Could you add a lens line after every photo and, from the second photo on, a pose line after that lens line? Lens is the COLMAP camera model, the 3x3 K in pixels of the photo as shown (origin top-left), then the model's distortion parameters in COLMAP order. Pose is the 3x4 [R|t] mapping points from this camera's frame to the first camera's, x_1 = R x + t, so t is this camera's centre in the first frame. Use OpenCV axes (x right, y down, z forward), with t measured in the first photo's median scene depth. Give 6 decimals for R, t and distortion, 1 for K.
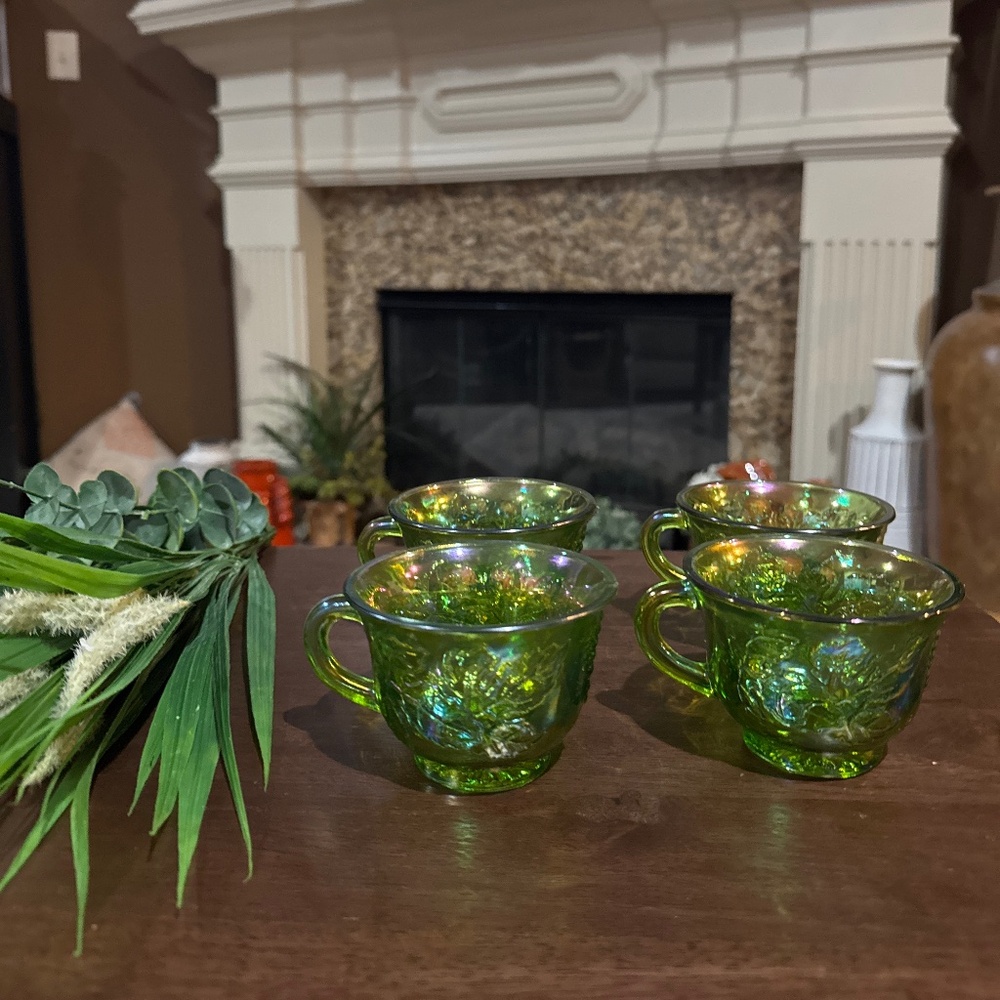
lens RADIAL K [[980.1, 0, 501.7], [0, 980.1, 391.6], [0, 0, 1]] dist [0.196923, -0.419671]
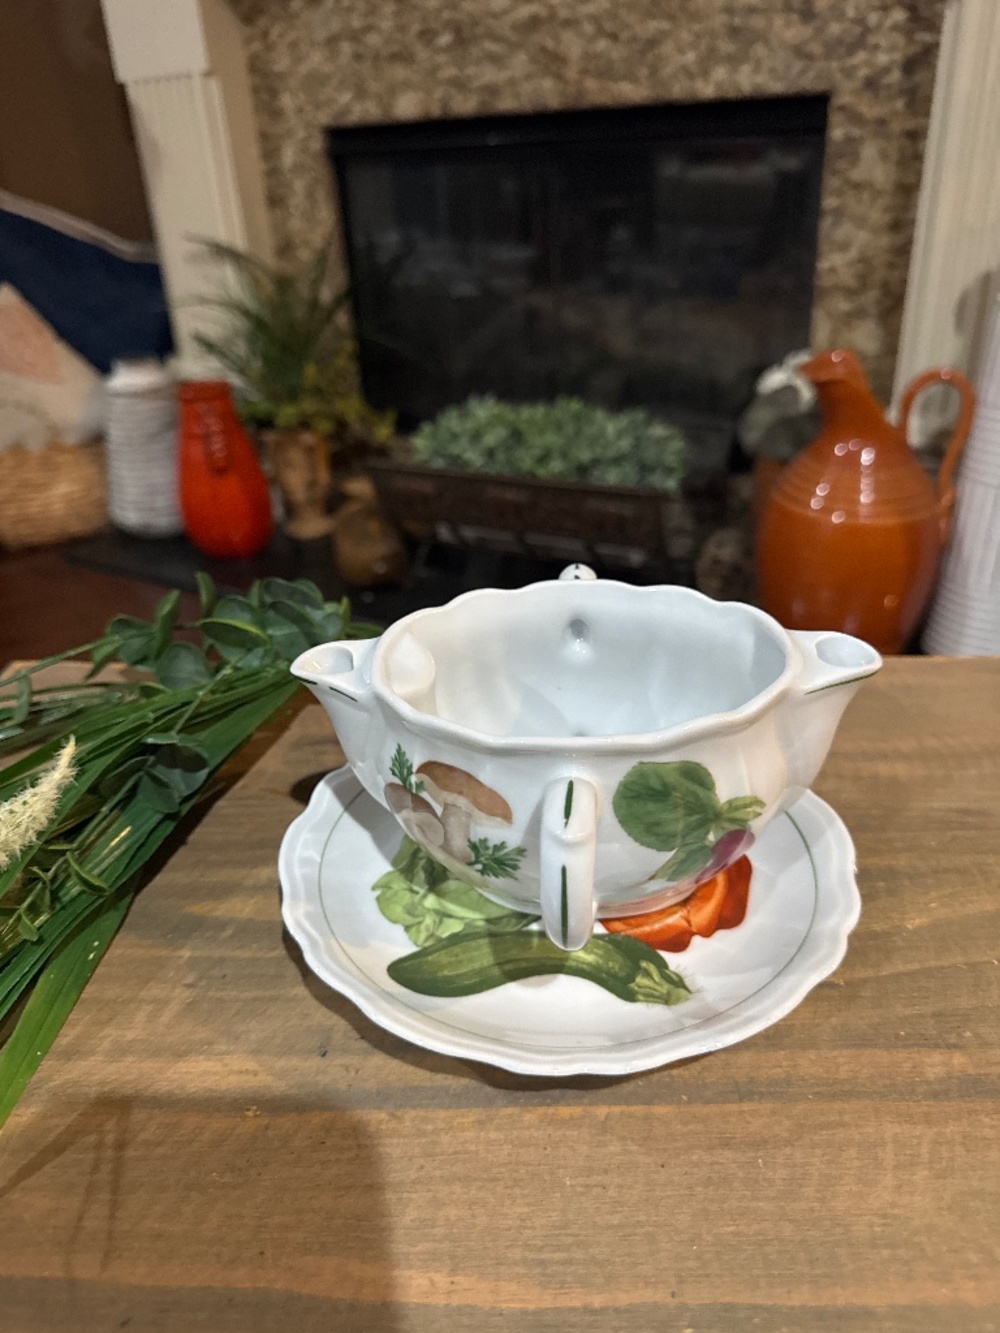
lens RADIAL K [[1025.0, 0, 492.6], [0, 1025.0, 679.8], [0, 0, 1]] dist [-0.013376, -0.008812]
pose [[0.998225, -0.040711, -0.043477, 0.014514], [0.053748, 0.930247, 0.362977, 0.008689], [0.025667, -0.364669, 0.930783, 0.181302]]
